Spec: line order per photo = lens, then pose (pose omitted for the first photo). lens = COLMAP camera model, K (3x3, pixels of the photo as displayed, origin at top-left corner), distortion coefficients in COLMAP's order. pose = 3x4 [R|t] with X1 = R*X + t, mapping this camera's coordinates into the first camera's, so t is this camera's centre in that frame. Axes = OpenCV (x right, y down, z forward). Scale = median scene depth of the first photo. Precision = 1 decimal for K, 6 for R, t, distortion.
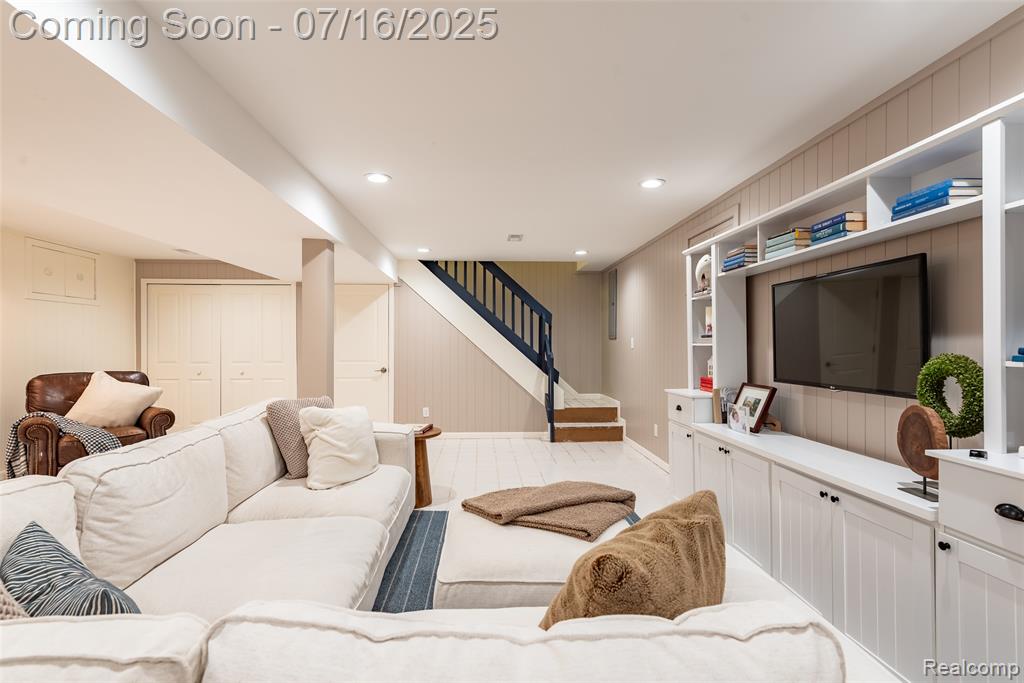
lens RADIAL K [[479.7, 0, 511.9], [0, 479.7, 346.2], [0, 0, 1]] dist [0.004513, 0.000230]
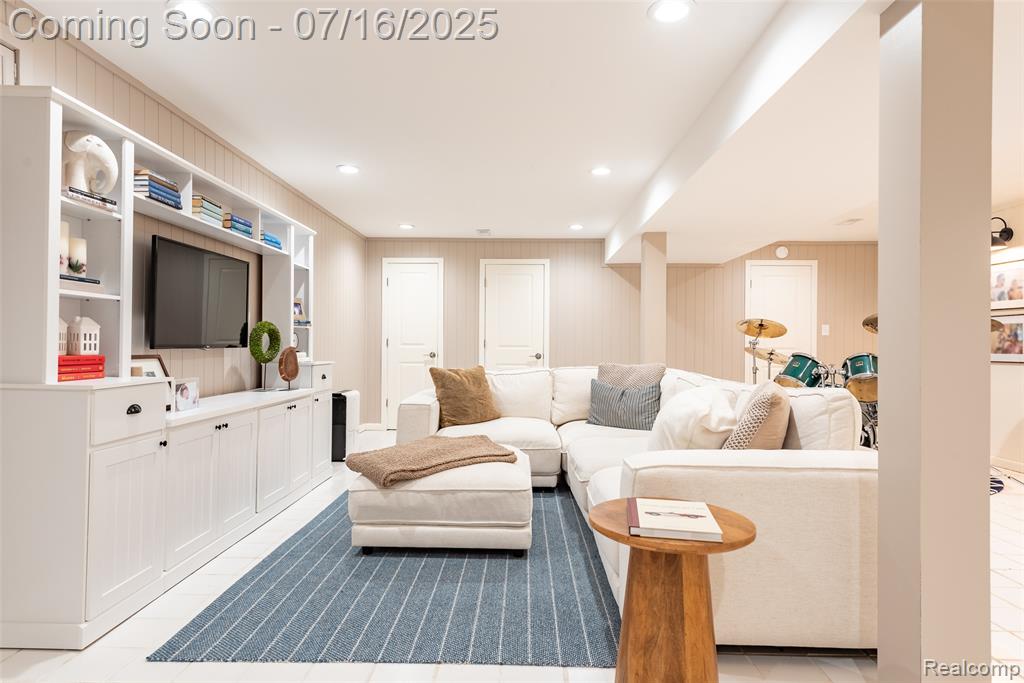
lens RADIAL K [[572.3, 0, 511.5], [0, 572.3, 345.1], [0, 0, 1]] dist [0.005404, 0.000689]
pose [[-0.996601, -0.007281, 0.082051, -0.076510], [-0.007047, 0.999970, 0.003140, 0.026956], [-0.082072, 0.002551, -0.996623, 0.886202]]
